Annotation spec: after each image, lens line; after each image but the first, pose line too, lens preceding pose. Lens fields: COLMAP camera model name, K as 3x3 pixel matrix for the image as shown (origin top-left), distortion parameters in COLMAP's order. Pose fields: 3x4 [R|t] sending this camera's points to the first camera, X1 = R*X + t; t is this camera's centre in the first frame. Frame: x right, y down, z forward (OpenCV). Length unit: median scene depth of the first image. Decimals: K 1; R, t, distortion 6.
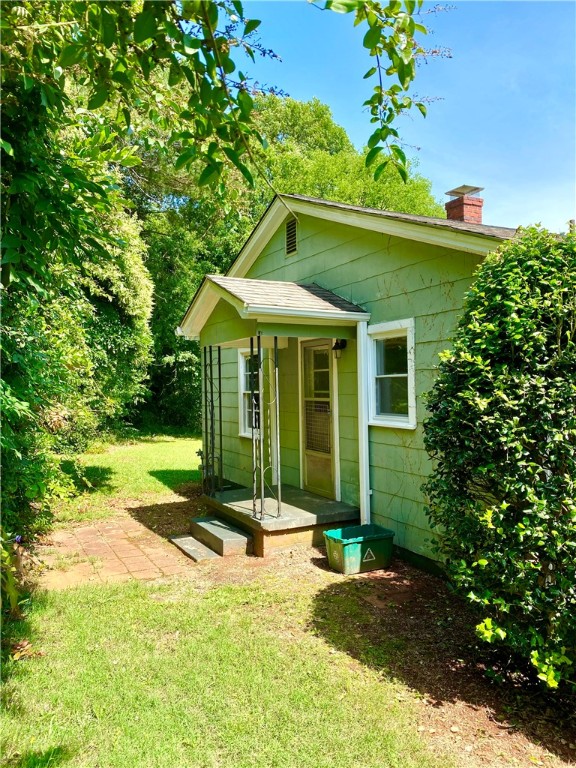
lens RADIAL K [[567.3, 0, 288.0], [0, 567.3, 384.0], [0, 0, 1]] dist [0.006368, -0.020330]
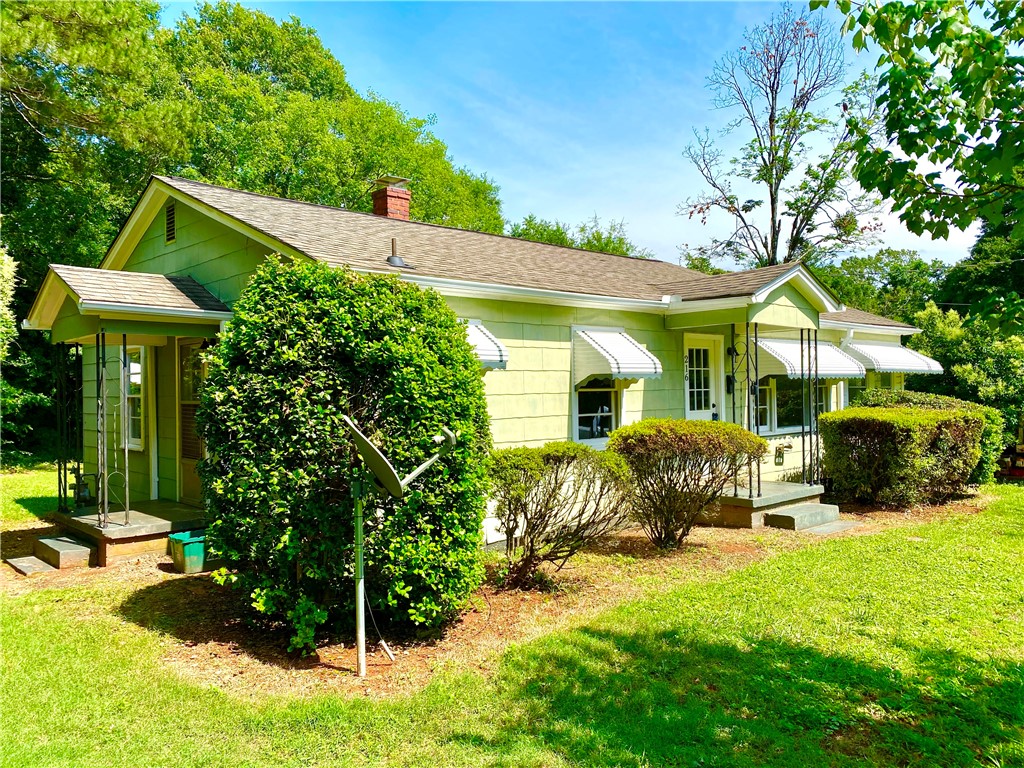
lens RADIAL K [[756.4, 0, 512.8], [0, 756.4, 394.3], [0, 0, 1]] dist [0.006368, -0.020330]
pose [[0.959635, 0.005086, 0.281203, 0.275322], [-0.005160, 0.999987, -0.000475, 0.015310], [-0.281202, -0.000995, 0.959648, -0.441260]]
